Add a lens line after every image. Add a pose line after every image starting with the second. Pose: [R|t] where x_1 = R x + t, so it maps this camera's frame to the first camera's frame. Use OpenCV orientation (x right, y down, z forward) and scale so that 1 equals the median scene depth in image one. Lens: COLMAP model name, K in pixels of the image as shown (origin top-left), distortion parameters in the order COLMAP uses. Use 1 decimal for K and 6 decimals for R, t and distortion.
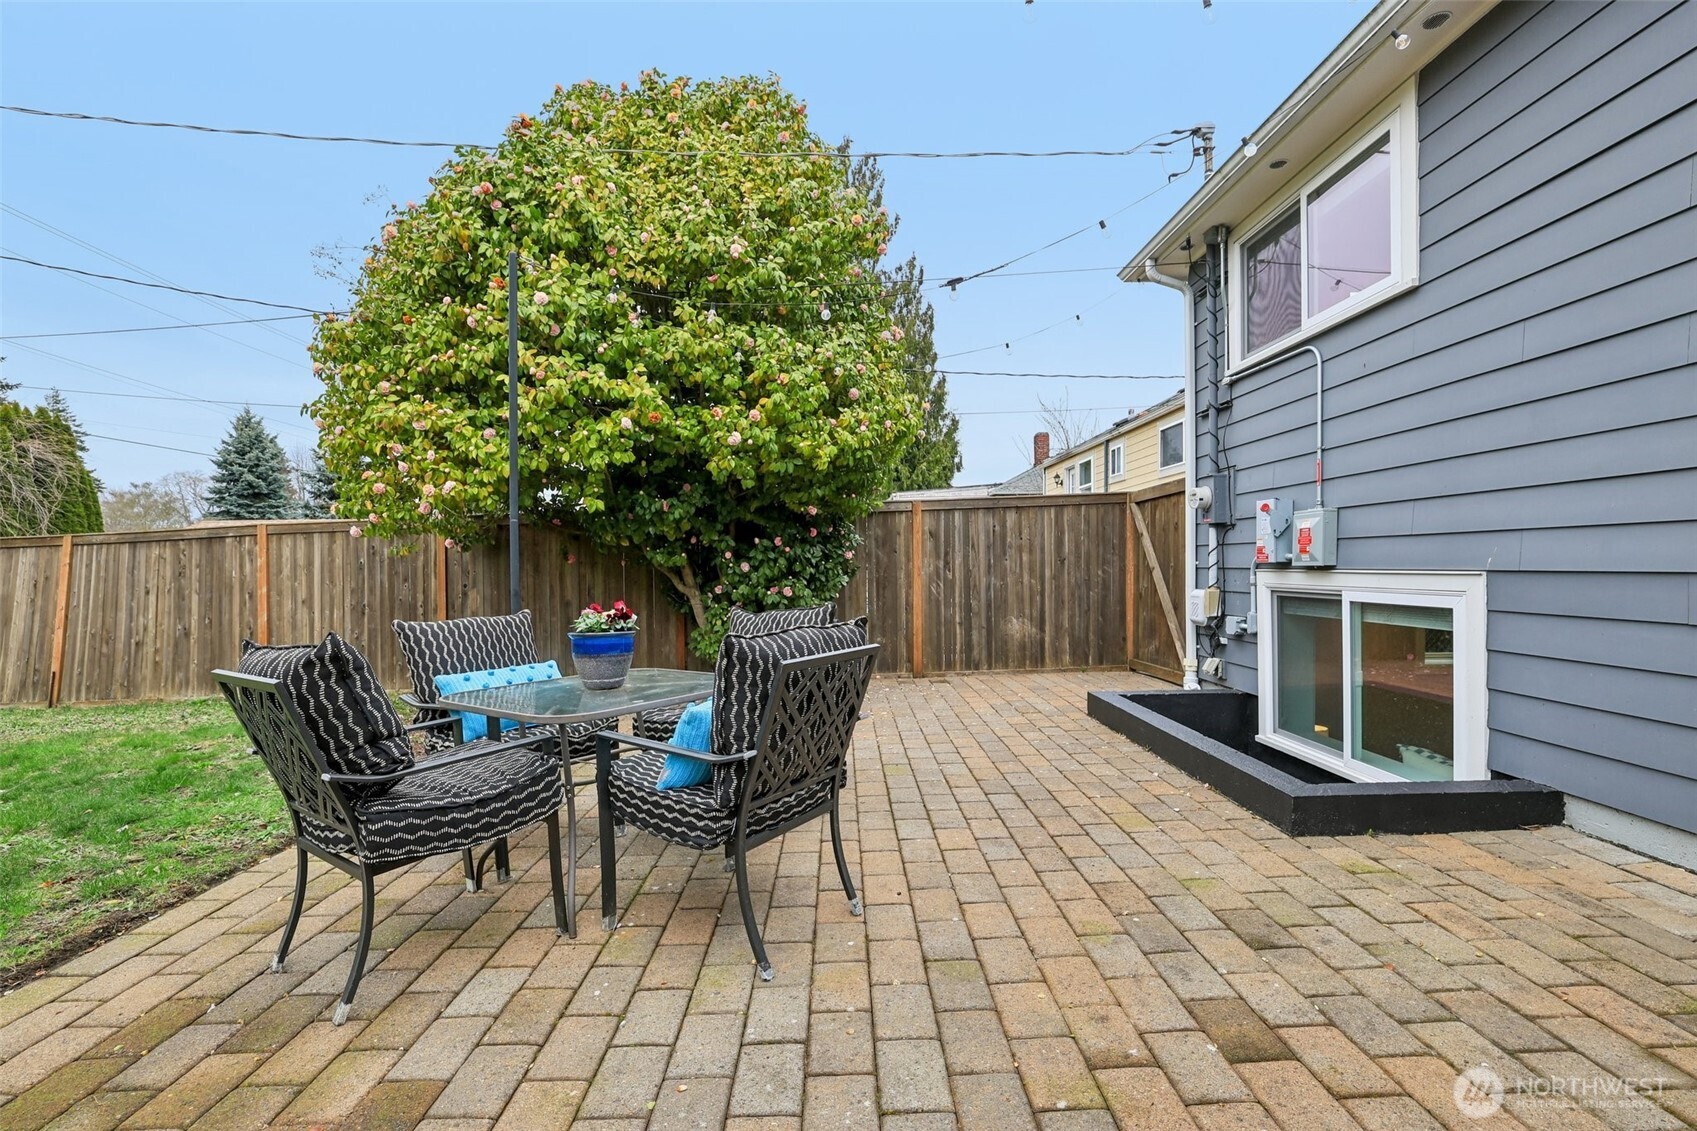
lens RADIAL K [[751.3, 0, 848.5], [0, 751.3, 565.5], [0, 0, 1]] dist [-0.001031, -0.000108]
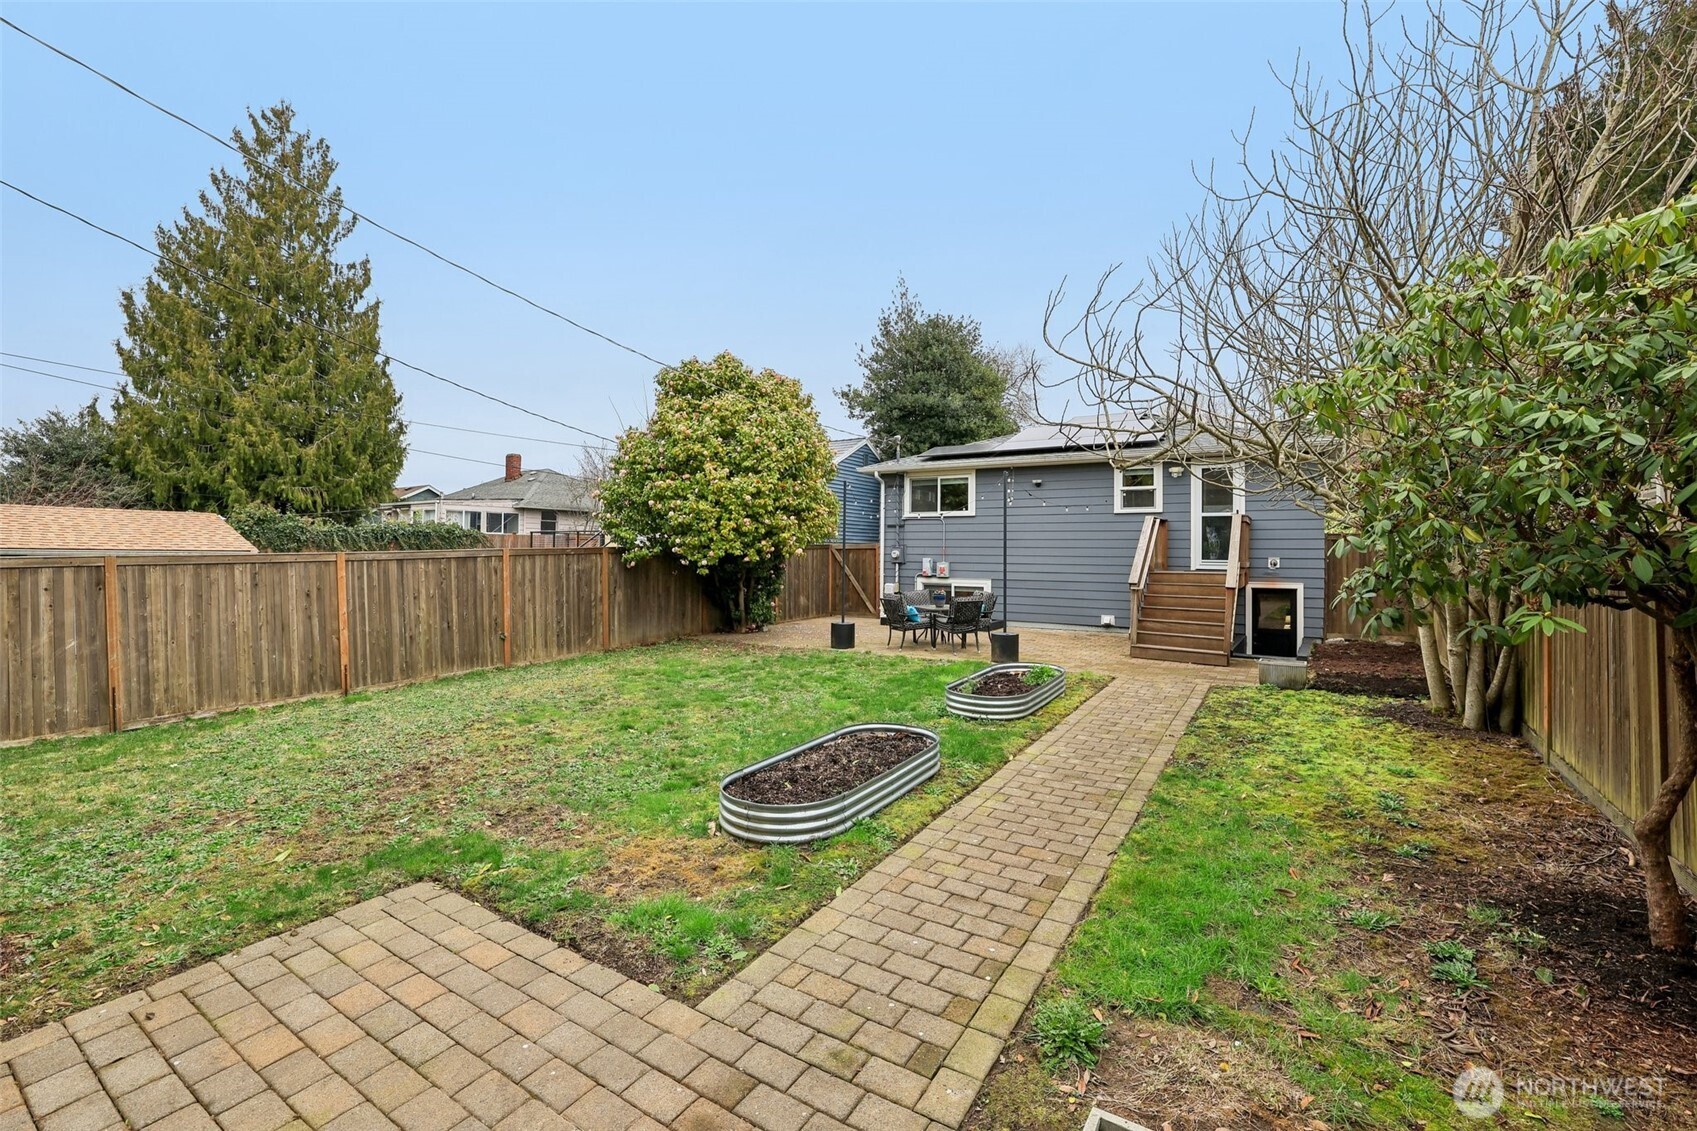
lens RADIAL K [[733.1, 0, 852.5], [0, 733.1, 538.7], [0, 0, 1]] dist [-0.042534, 0.000205]
pose [[0.520643, 0.034901, 0.853061, -2.259767], [-0.016767, 0.999389, -0.030654, -0.058327], [-0.853610, 0.001656, 0.520910, -0.438183]]
